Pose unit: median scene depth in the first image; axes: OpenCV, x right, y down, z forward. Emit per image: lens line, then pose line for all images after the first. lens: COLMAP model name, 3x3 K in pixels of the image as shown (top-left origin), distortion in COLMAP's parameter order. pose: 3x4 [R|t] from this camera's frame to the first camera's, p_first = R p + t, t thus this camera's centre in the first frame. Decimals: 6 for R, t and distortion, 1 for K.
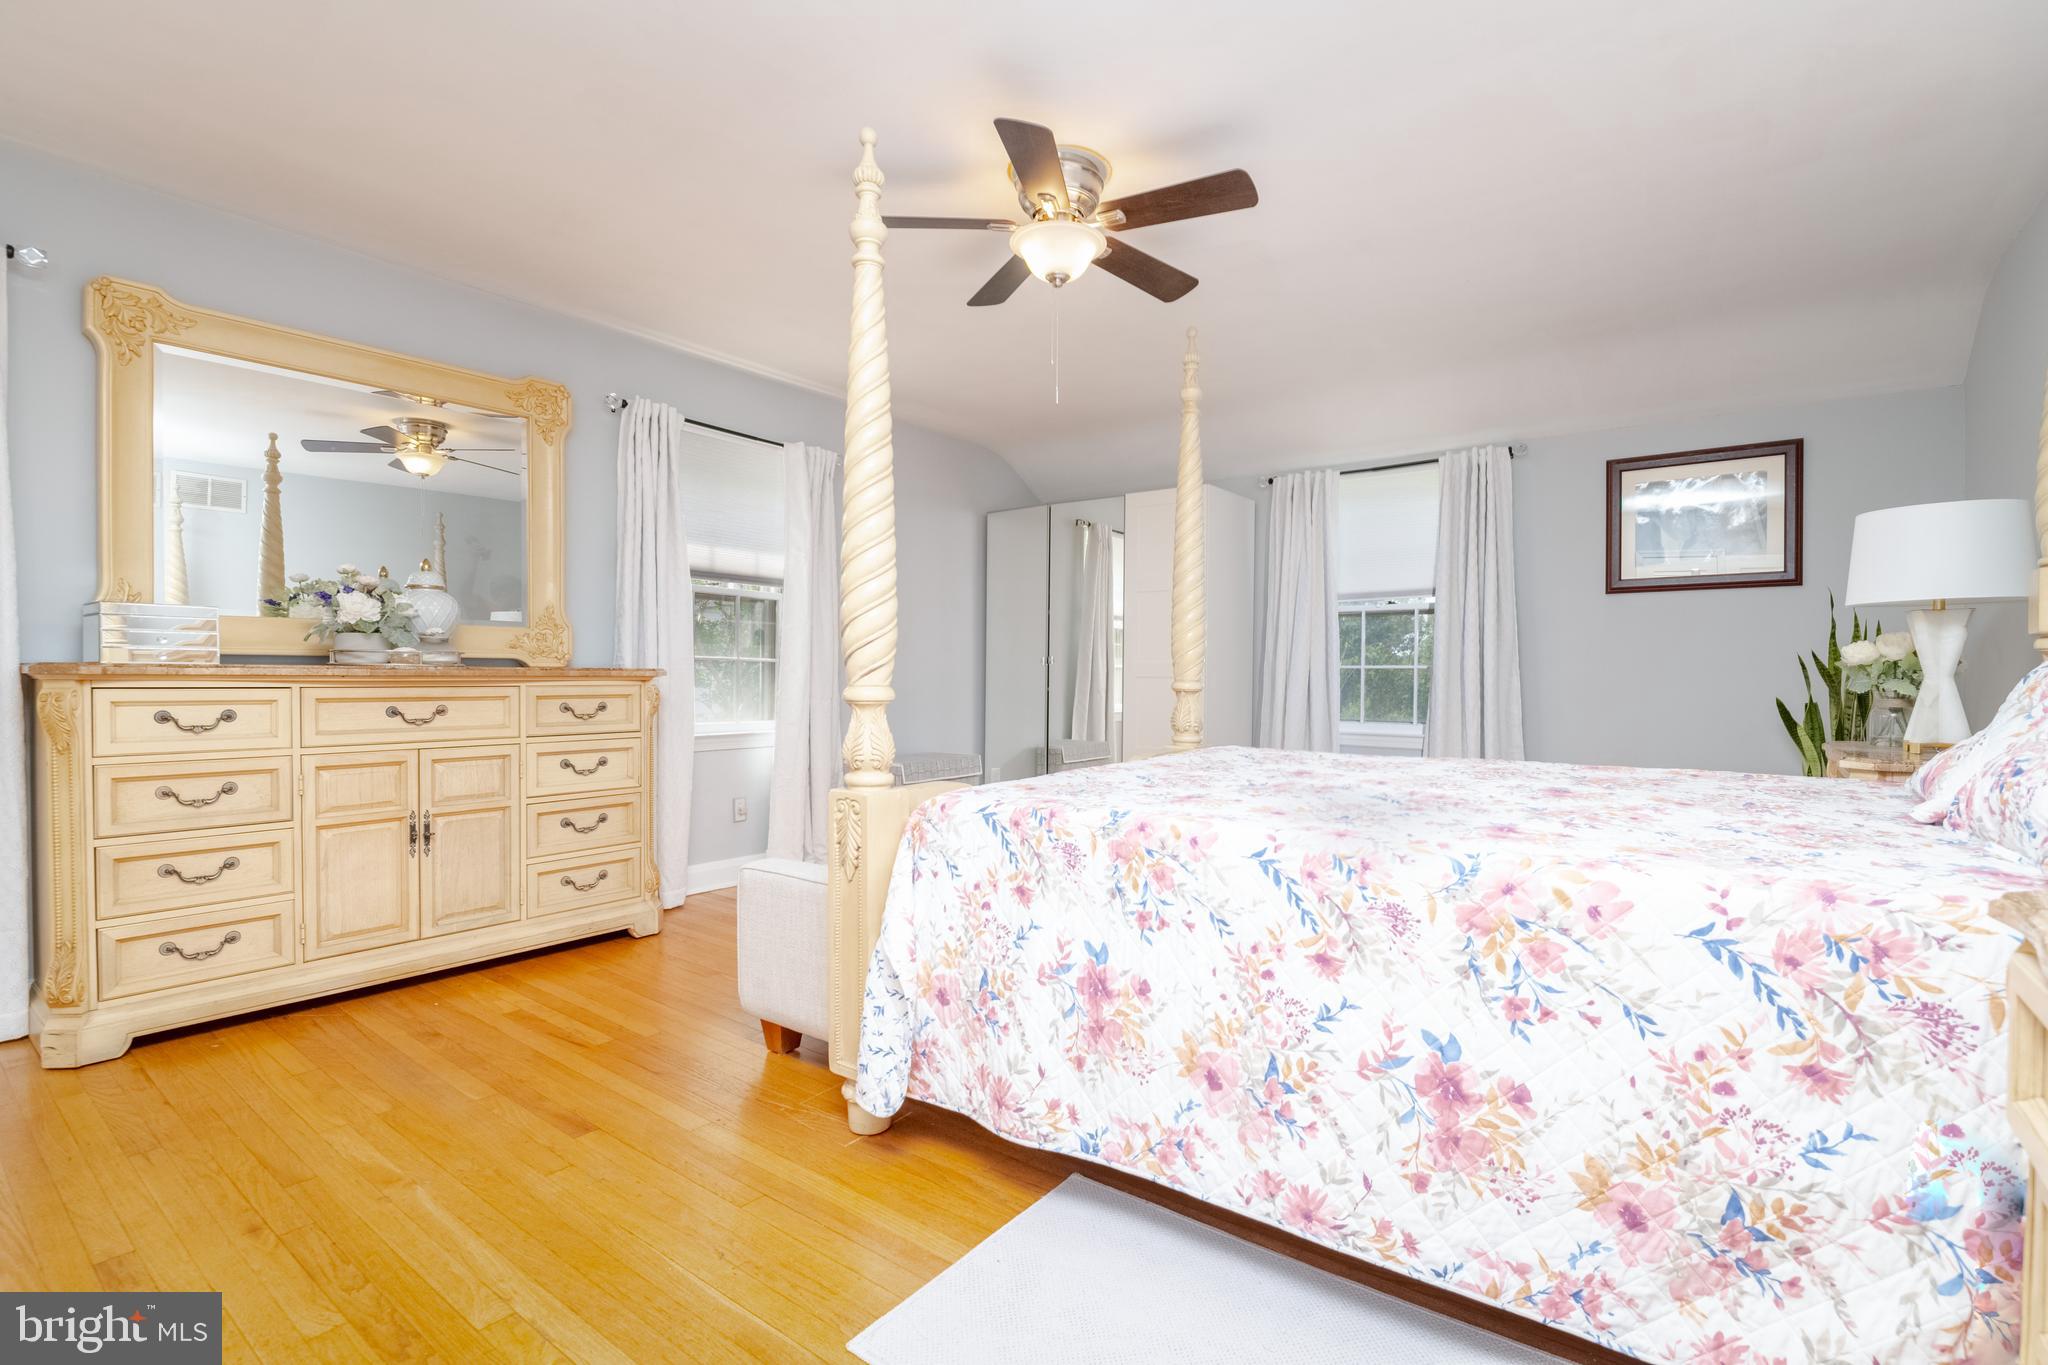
lens RADIAL K [[944.8, 0, 1024.0], [0, 944.8, 682.5], [0, 0, 1]] dist [-0.002127, -0.009229]
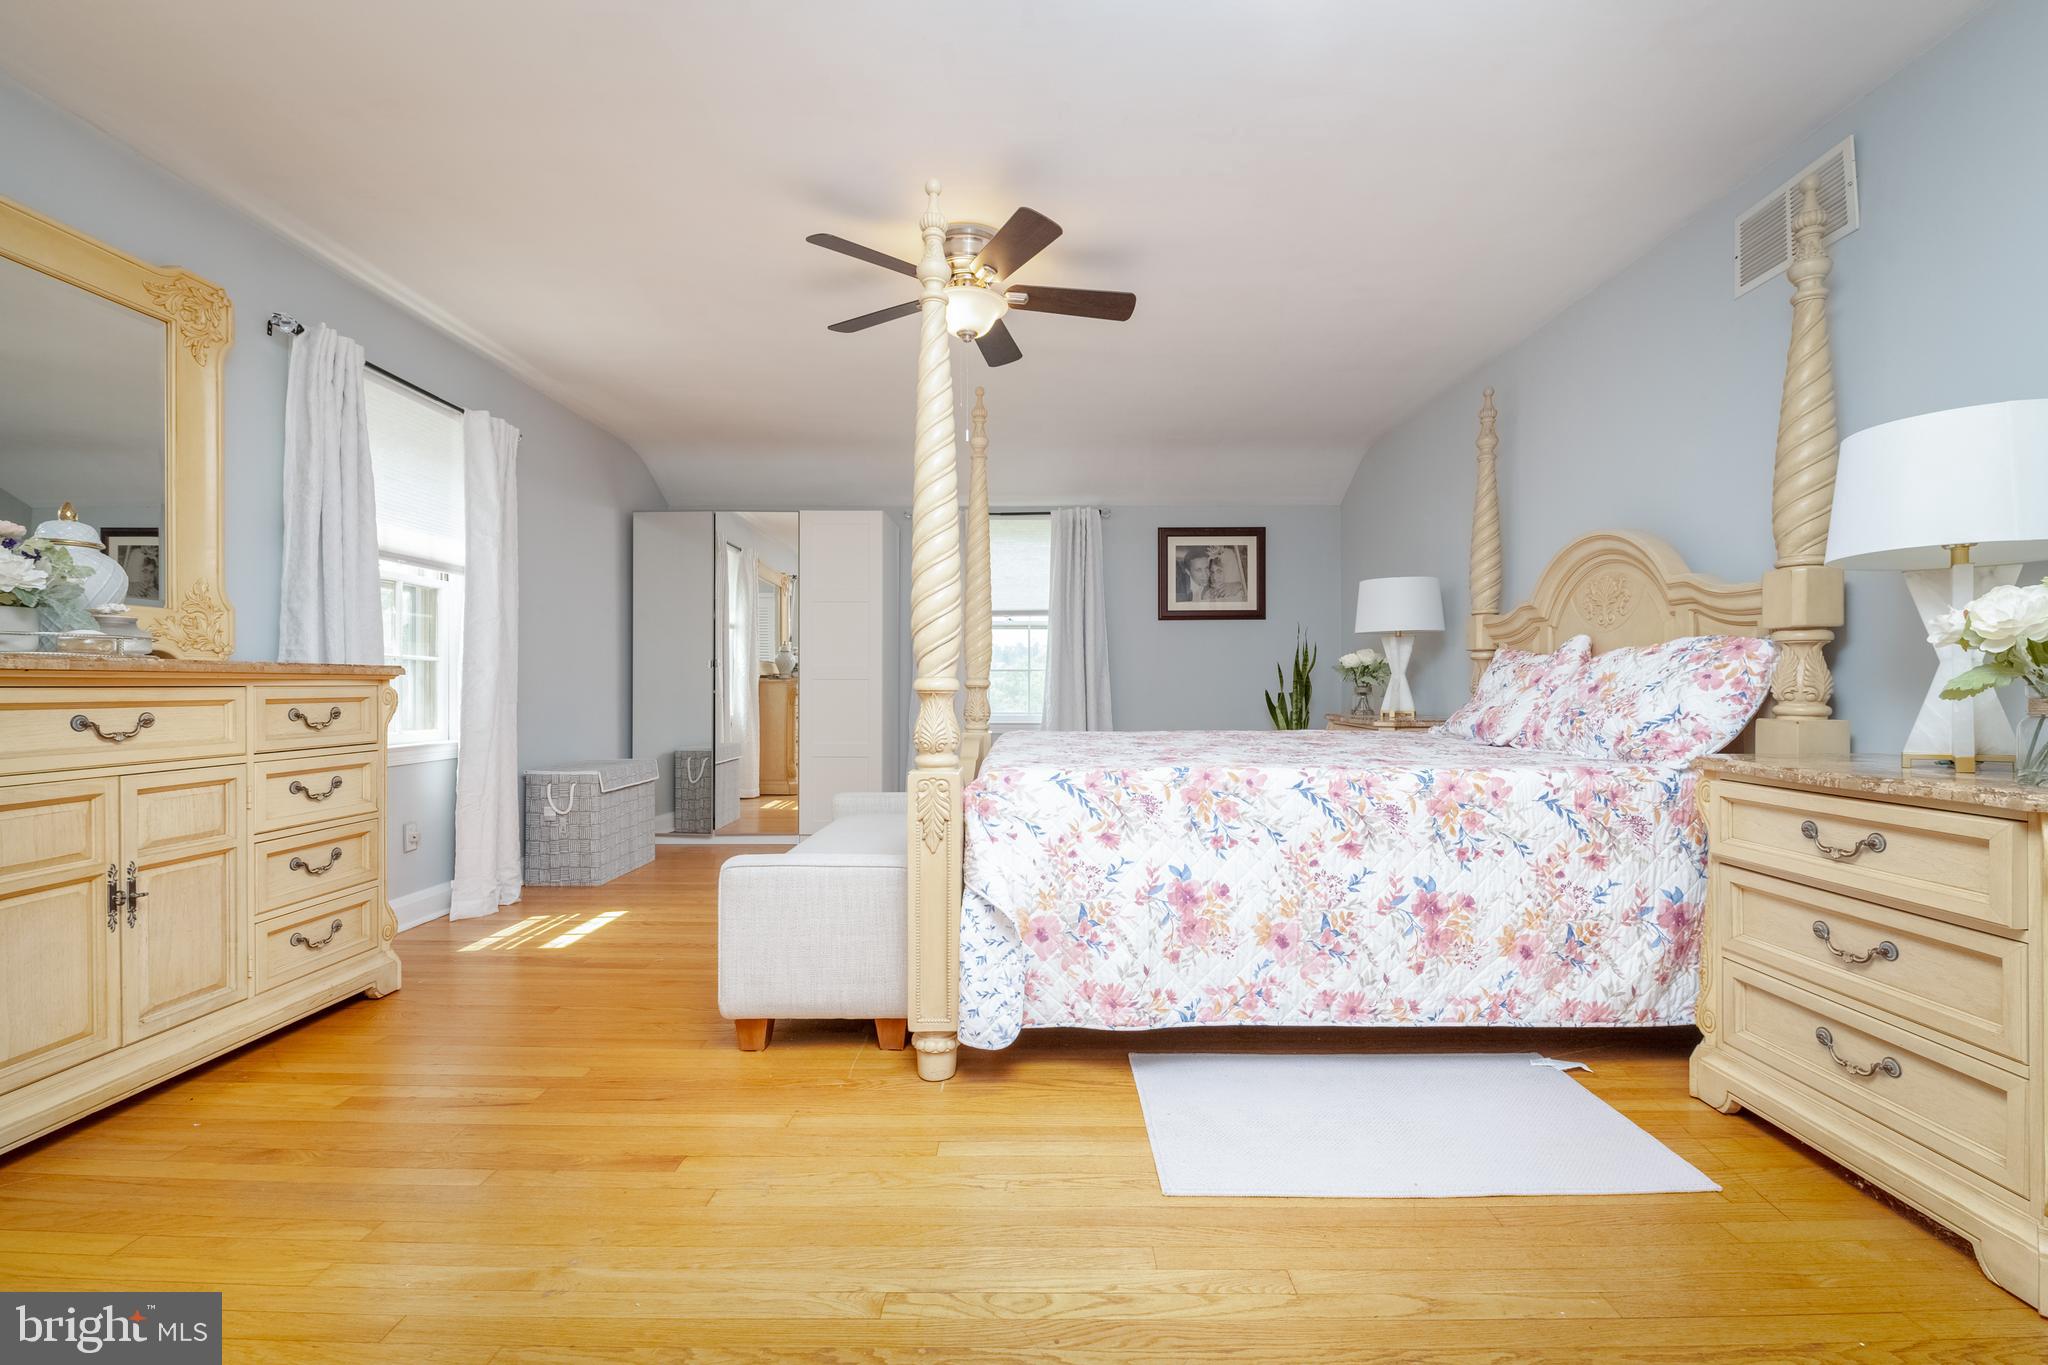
lens RADIAL K [[873.0, 0, 1024.0], [0, 873.0, 682.5], [0, 0, 1]] dist [0.013516, -0.010197]
pose [[0.802008, -0.003981, 0.597300, -0.894811], [0.009640, 0.999934, -0.006279, 0.021585], [-0.597236, 0.010794, 0.801993, 0.137461]]
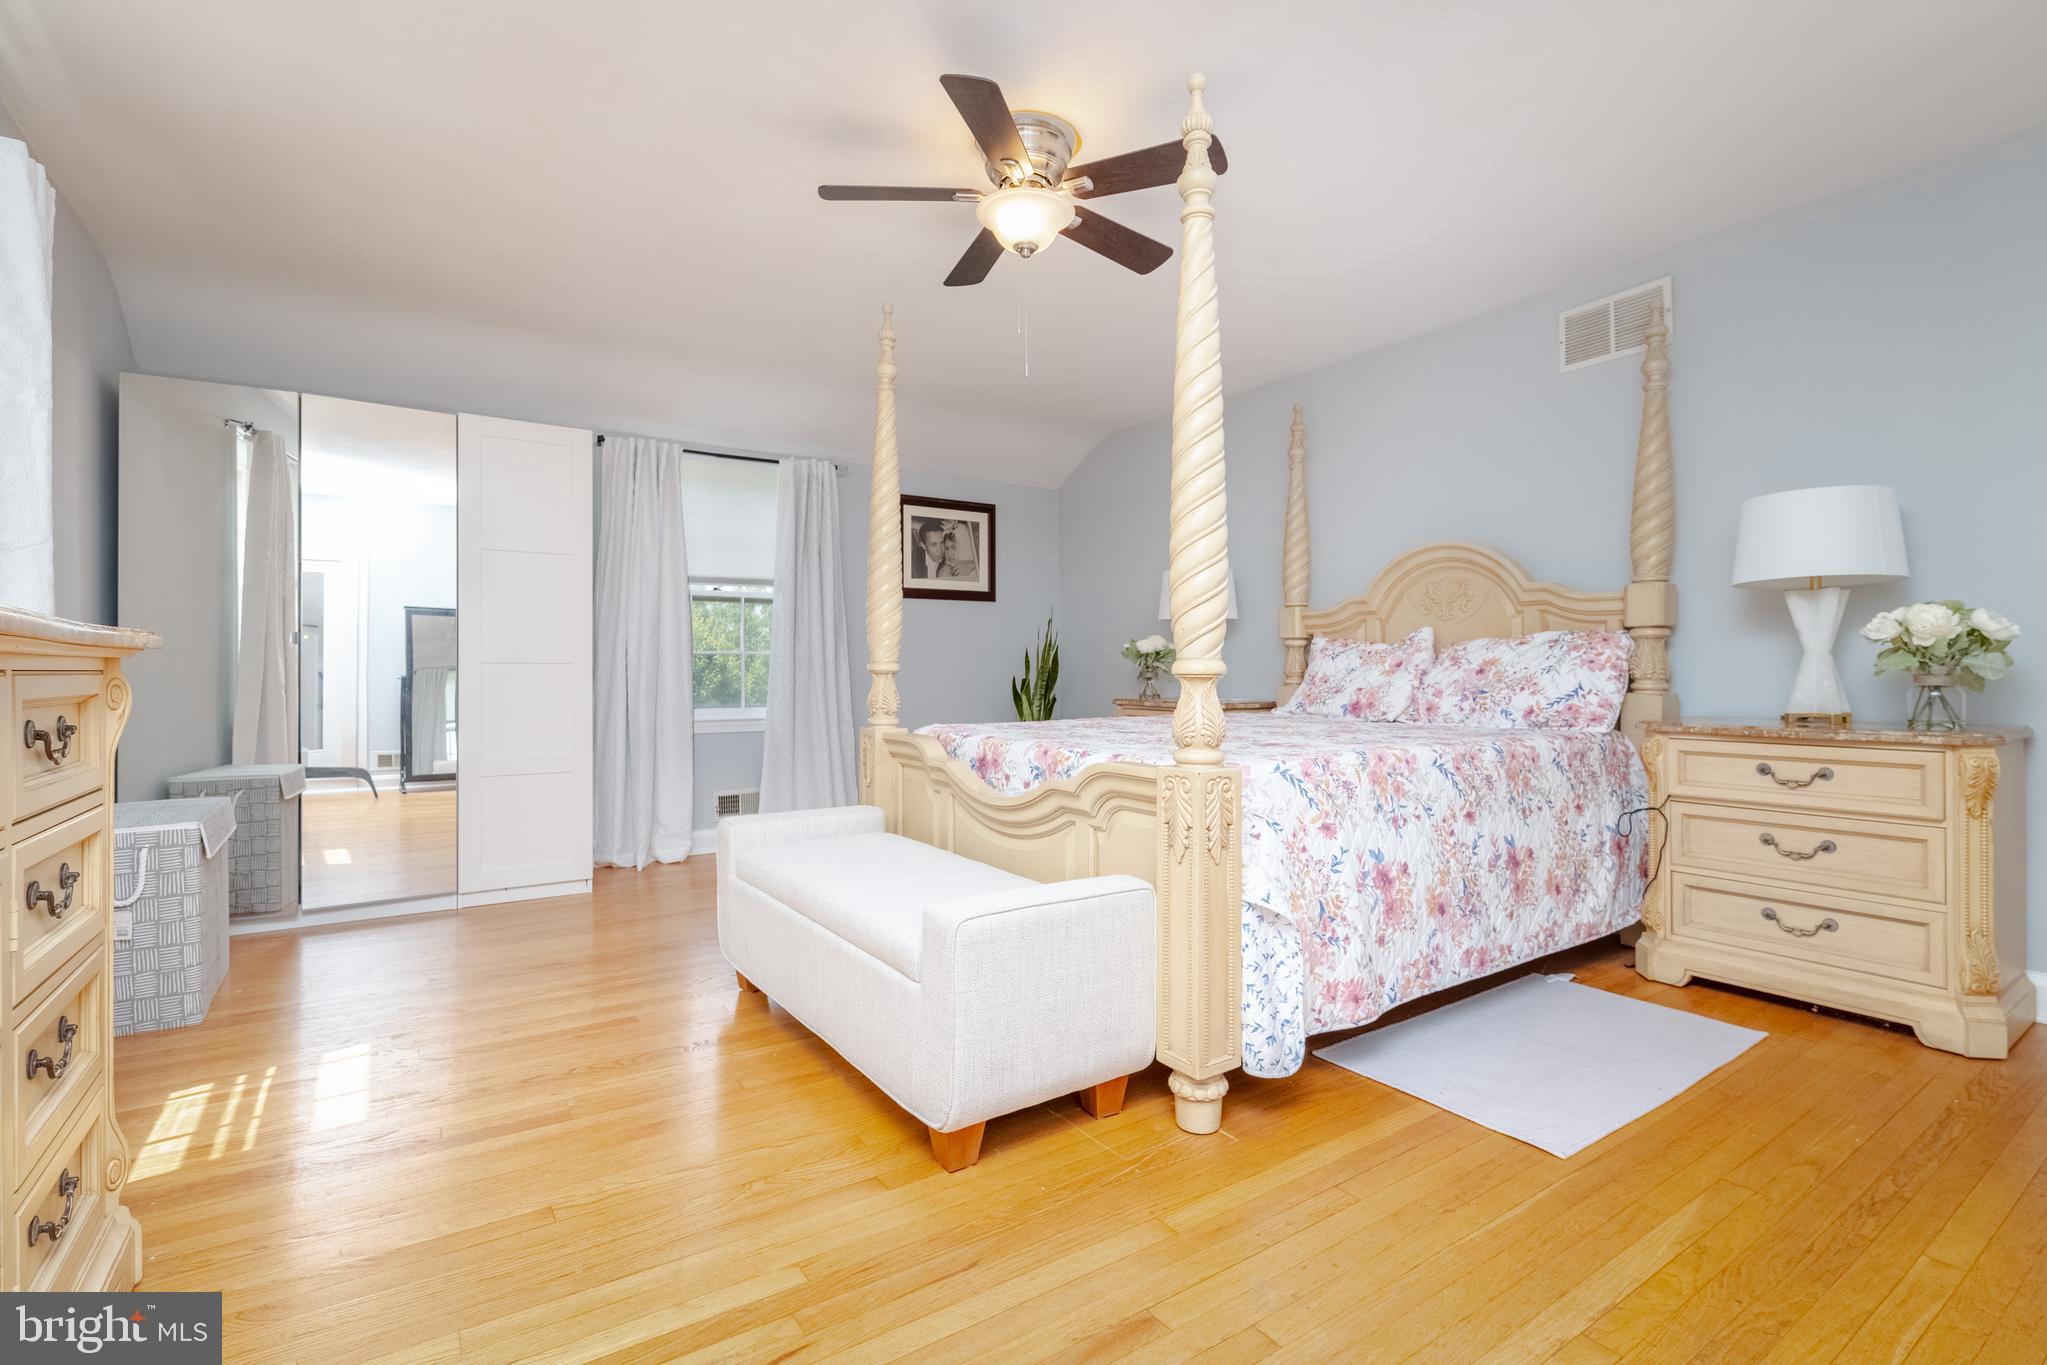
lens RADIAL K [[965.0, 0, 1027.5], [0, 965.0, 667.1], [0, 0, 1]] dist [-0.000330, -0.000022]
pose [[0.309281, -0.000469, 0.950971, -1.458984], [0.012657, 0.999913, -0.003624, 0.017708], [-0.950886, 0.013158, 0.309260, 1.103715]]
